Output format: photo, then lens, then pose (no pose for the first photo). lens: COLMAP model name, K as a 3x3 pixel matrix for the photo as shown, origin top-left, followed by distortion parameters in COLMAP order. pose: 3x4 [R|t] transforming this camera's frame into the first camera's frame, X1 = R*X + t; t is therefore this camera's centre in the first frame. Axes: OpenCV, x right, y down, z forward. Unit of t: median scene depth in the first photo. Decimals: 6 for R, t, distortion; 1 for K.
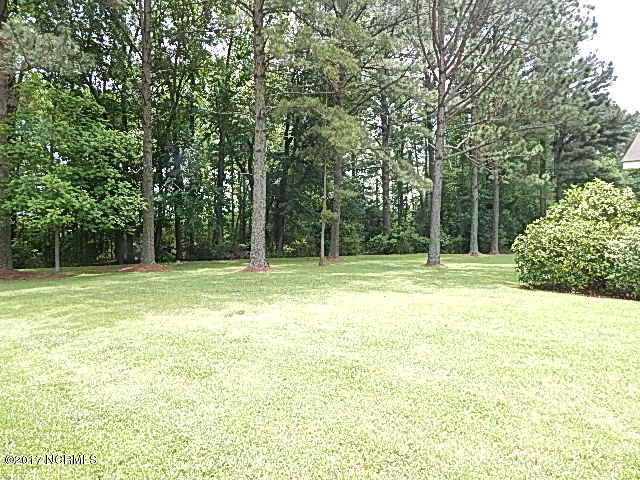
lens RADIAL K [[414.3, 0, 320.9], [0, 414.3, 241.0], [0, 0, 1]] dist [-0.001636, -0.003257]
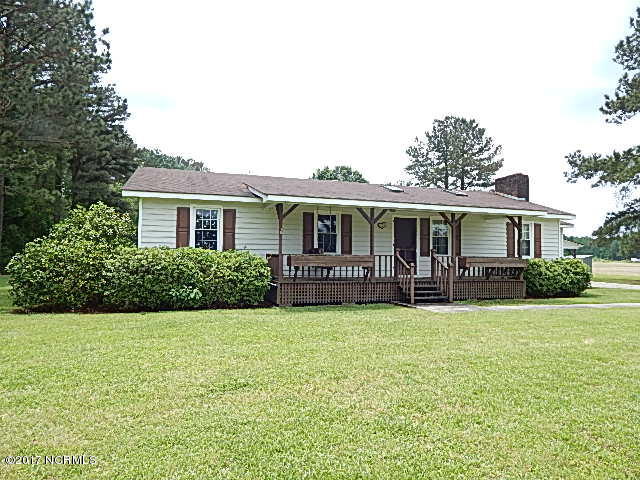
lens RADIAL K [[414.3, 0, 321.8], [0, 414.3, 237.7], [0, 0, 1]] dist [-0.001636, -0.003257]
pose [[0.514894, 0.039059, 0.856363, 0.047145], [0.003732, 0.998850, -0.047801, -0.004134], [-0.857246, 0.027809, 0.514156, -0.038788]]
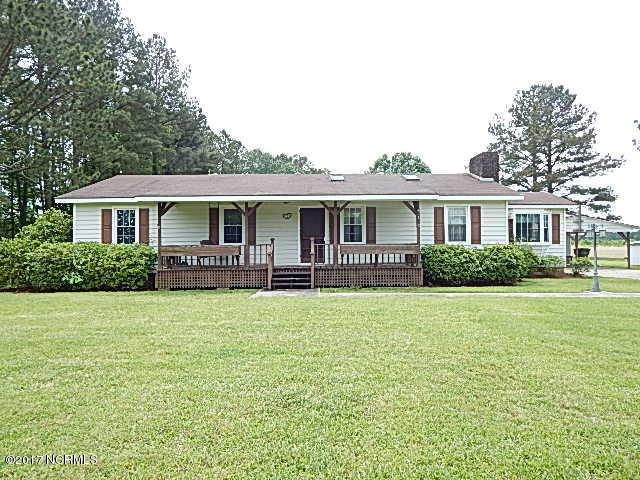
lens RADIAL K [[414.3, 0, 316.3], [0, 414.3, 243.9], [0, 0, 1]] dist [-0.001636, -0.003257]
pose [[0.744821, -0.007875, 0.667217, 0.345912], [0.022682, 0.999651, -0.013522, 0.005681], [-0.666878, 0.025206, 0.744740, -0.505833]]
